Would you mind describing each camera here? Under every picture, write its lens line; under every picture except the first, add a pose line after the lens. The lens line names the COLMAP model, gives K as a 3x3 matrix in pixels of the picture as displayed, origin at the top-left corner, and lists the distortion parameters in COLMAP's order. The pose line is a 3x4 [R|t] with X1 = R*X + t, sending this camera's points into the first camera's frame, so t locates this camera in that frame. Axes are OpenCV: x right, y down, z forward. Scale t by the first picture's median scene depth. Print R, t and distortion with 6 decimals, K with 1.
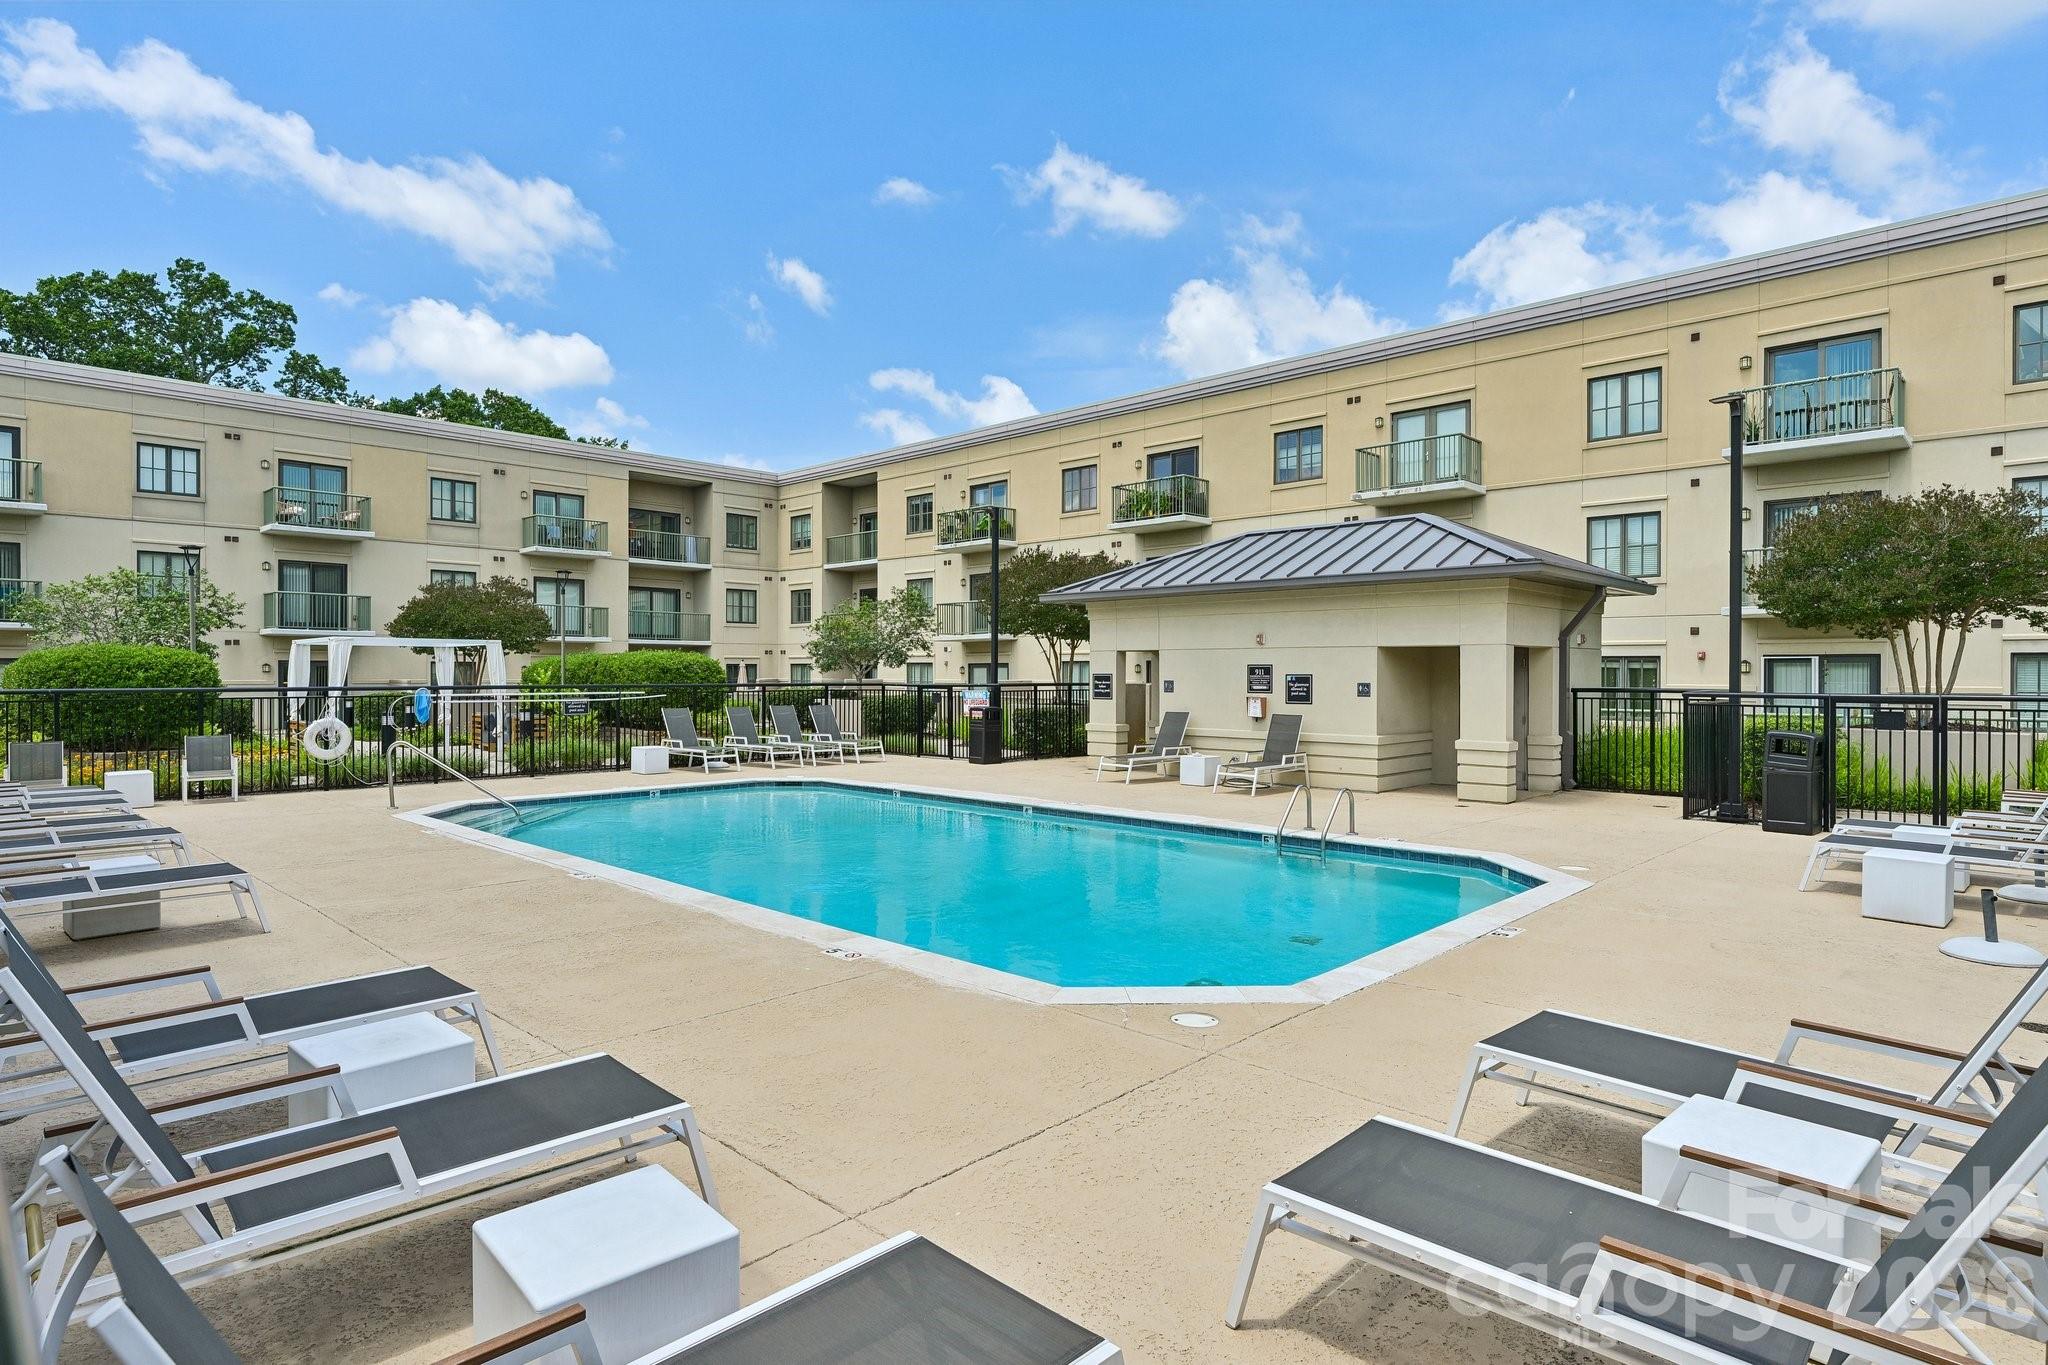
lens RADIAL K [[1075.9, 0, 1025.1], [0, 1075.9, 675.1], [0, 0, 1]] dist [-0.000499, -0.000704]
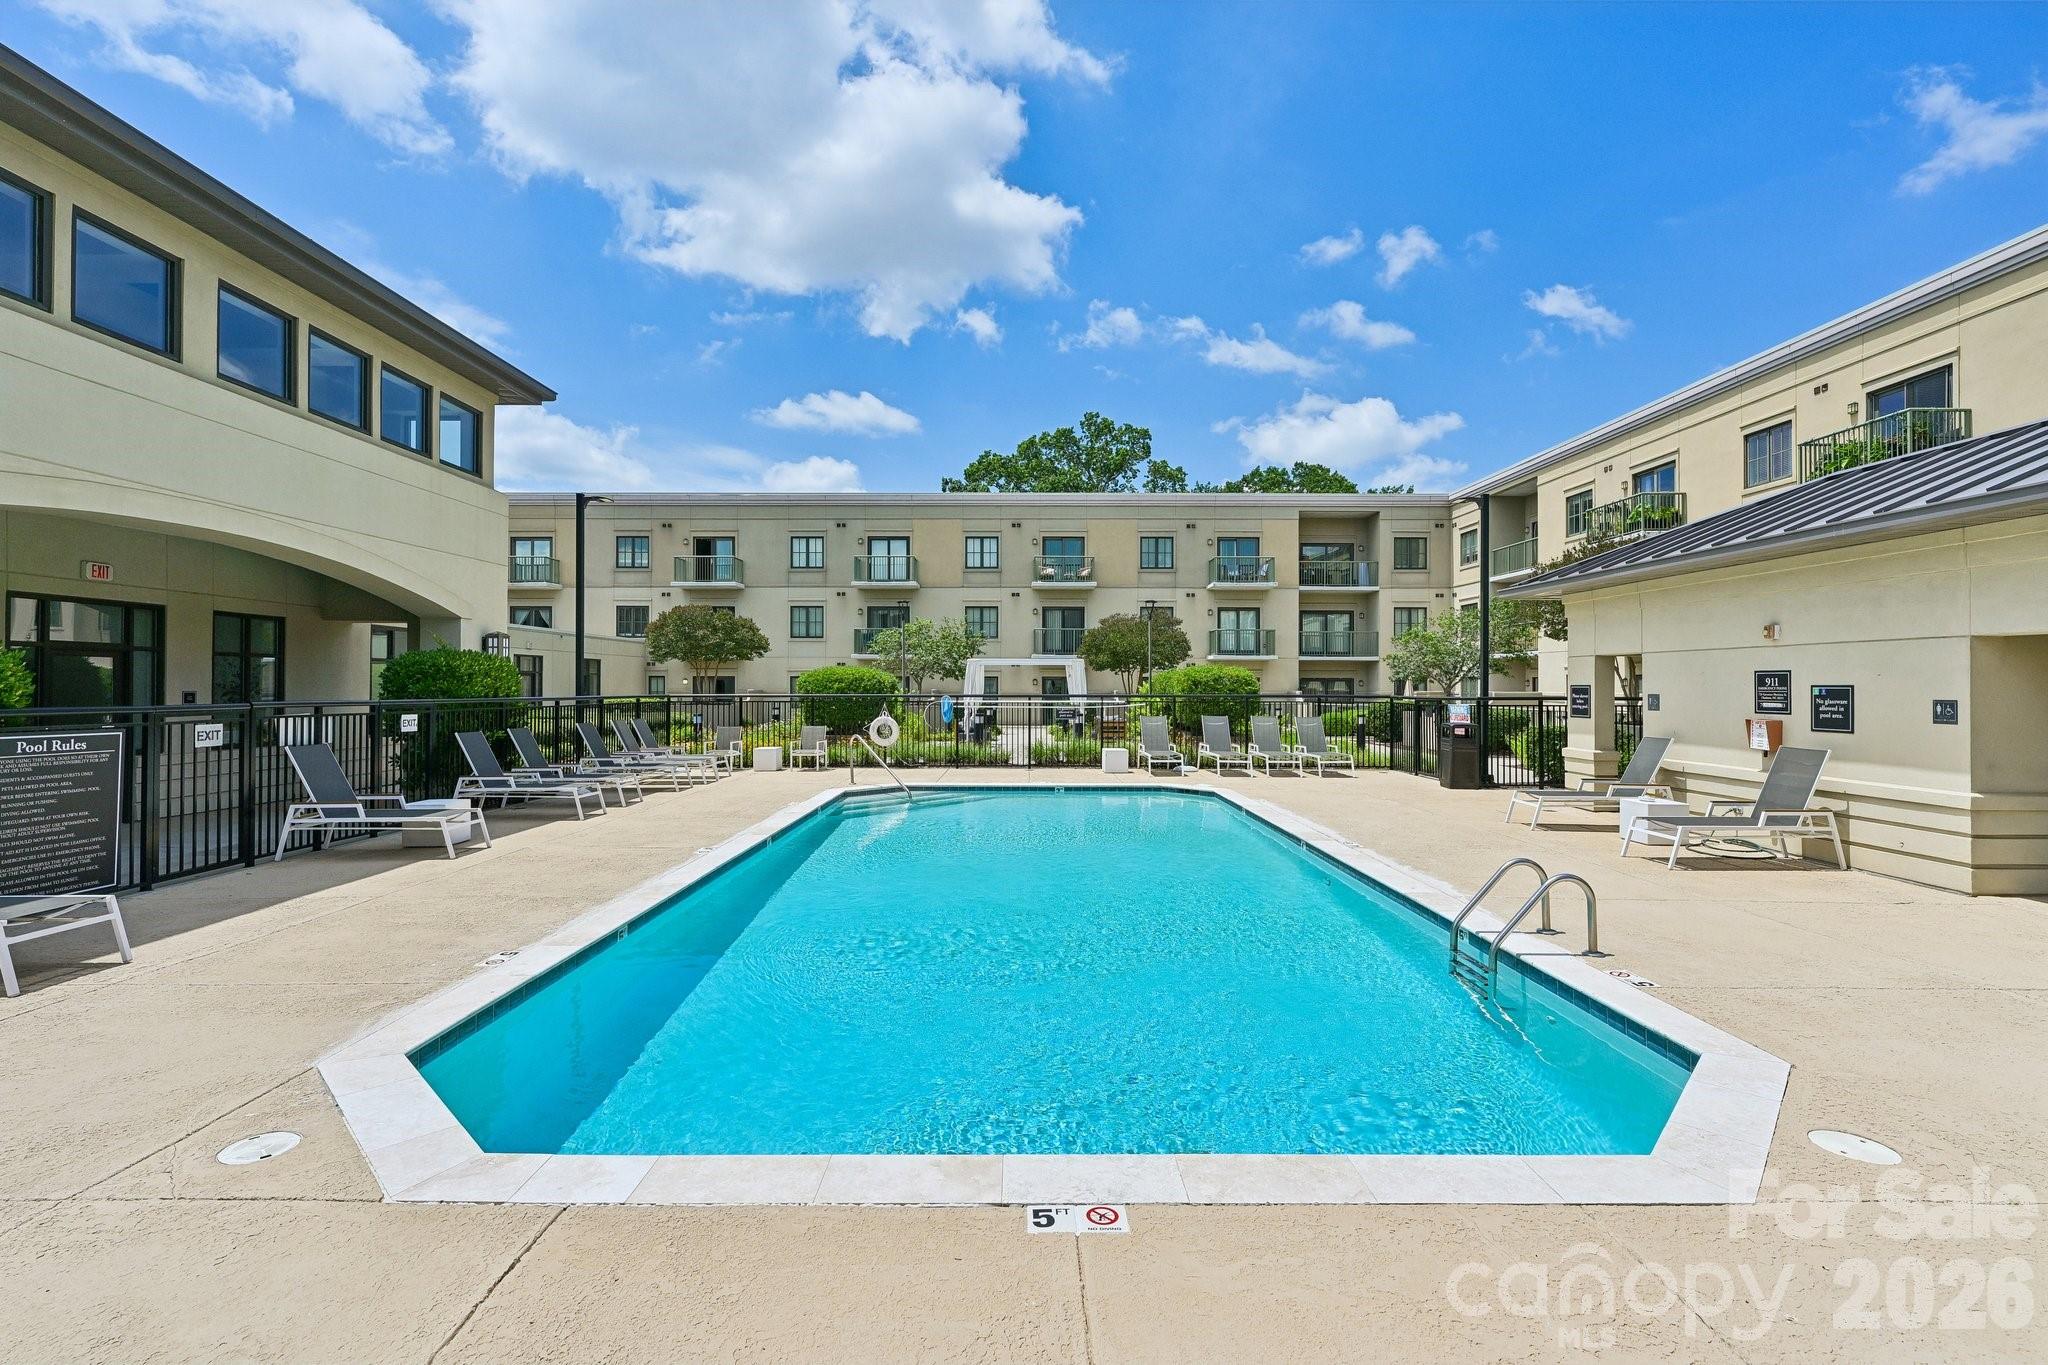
lens RADIAL K [[896.5, 0, 1022.3], [0, 896.5, 673.0], [0, 0, 1]] dist [-0.000101, 0.000589]
pose [[0.694953, -0.009925, -0.718987, 0.150268], [-0.001930, 0.999875, -0.015669, 0.000537], [0.719053, 0.012277, 0.694847, 0.146831]]
